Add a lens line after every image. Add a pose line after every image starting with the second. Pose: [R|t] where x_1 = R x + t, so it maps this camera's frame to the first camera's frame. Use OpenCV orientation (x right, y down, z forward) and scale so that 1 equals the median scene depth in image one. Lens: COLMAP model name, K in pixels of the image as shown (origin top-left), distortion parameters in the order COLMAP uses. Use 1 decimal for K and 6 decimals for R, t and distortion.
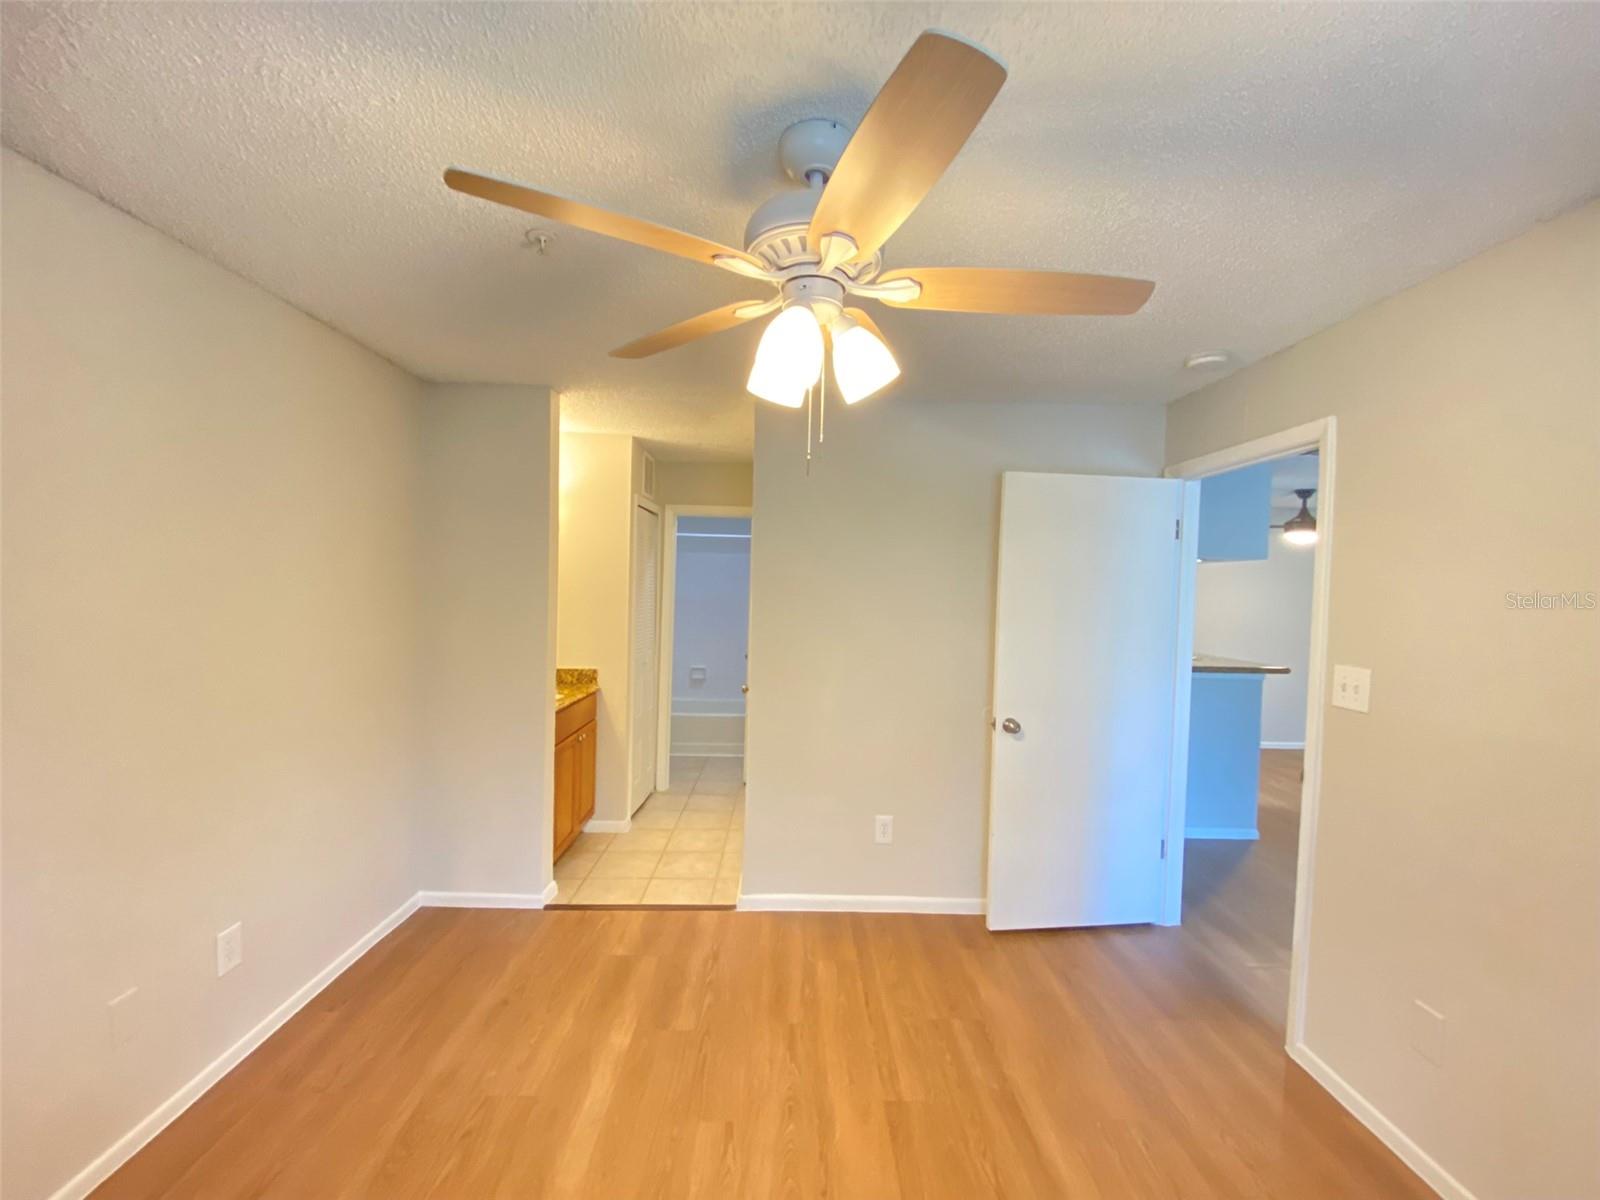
lens RADIAL K [[644.9, 0, 804.3], [0, 644.9, 598.9], [0, 0, 1]] dist [0.001201, -0.012224]
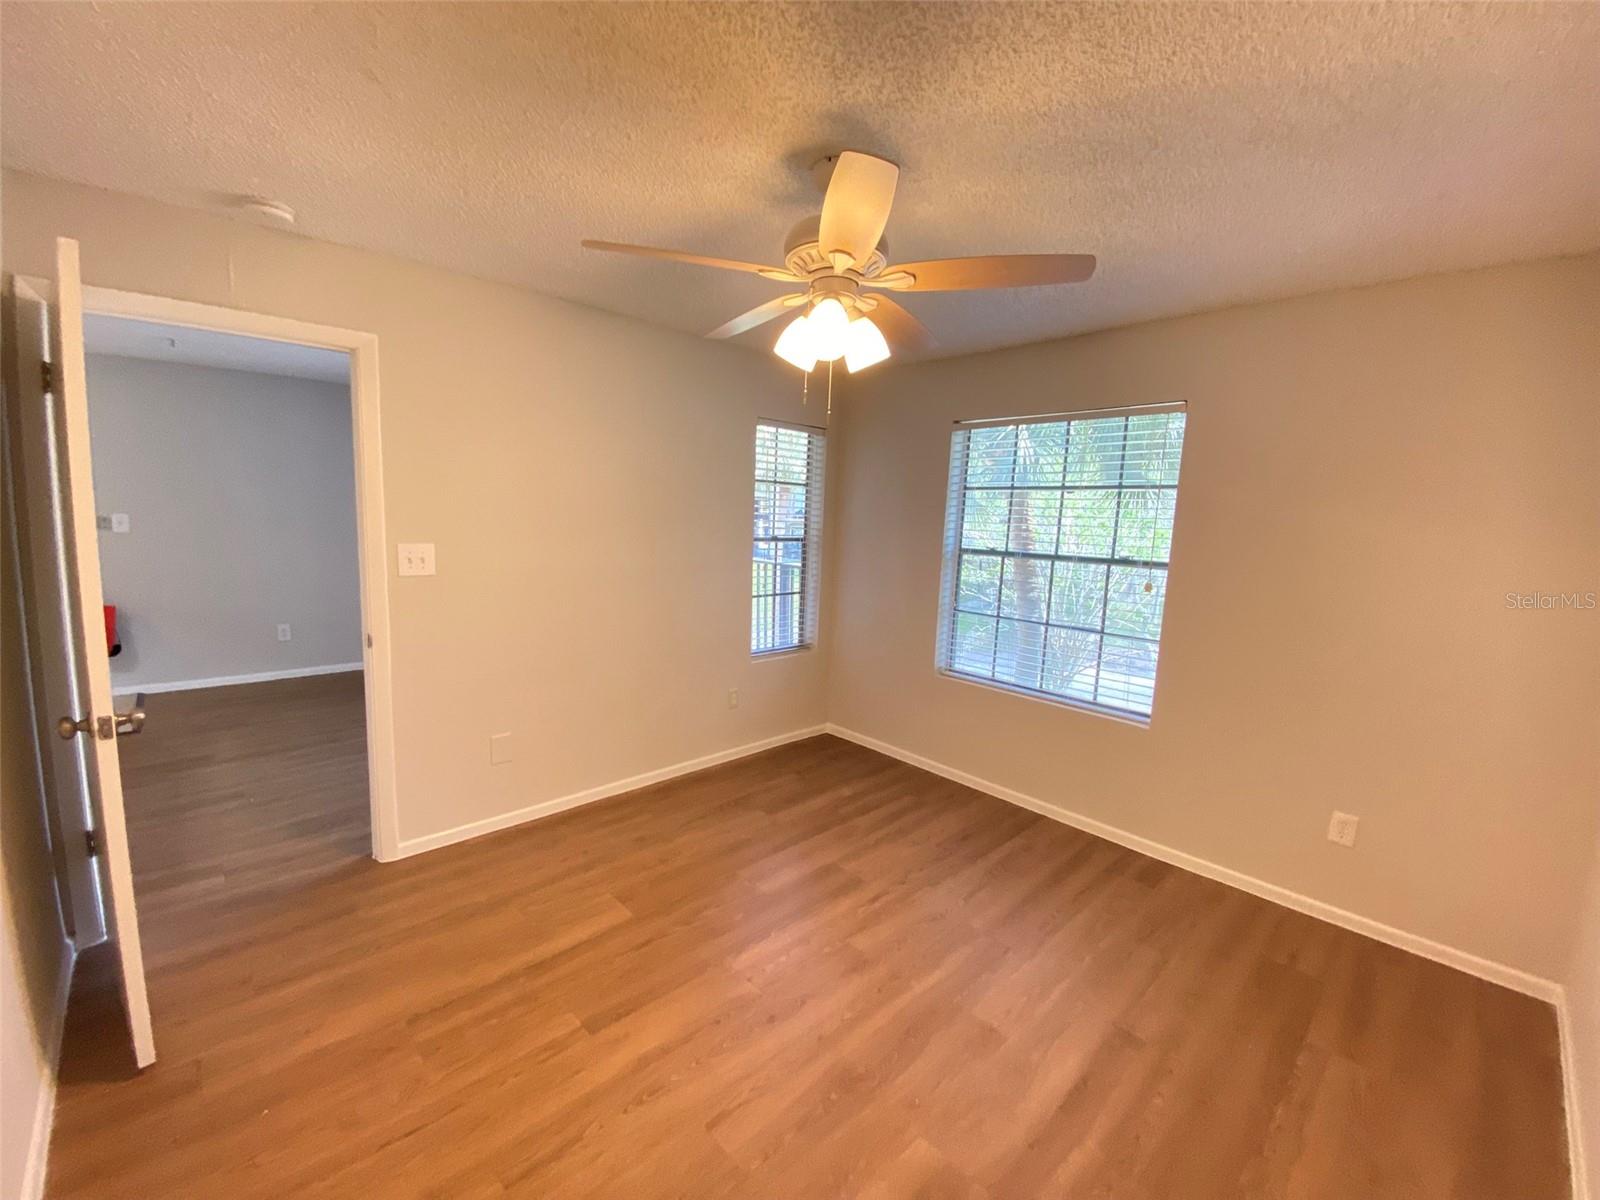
lens RADIAL K [[644.9, 0, 804.3], [0, 644.9, 598.9], [0, 0, 1]] dist [0.001201, -0.012224]
pose [[-0.670773, -0.147487, 0.726850, -0.594779], [-0.040705, 0.985872, 0.162481, -0.026362], [-0.740545, 0.079401, -0.667300, 1.164480]]
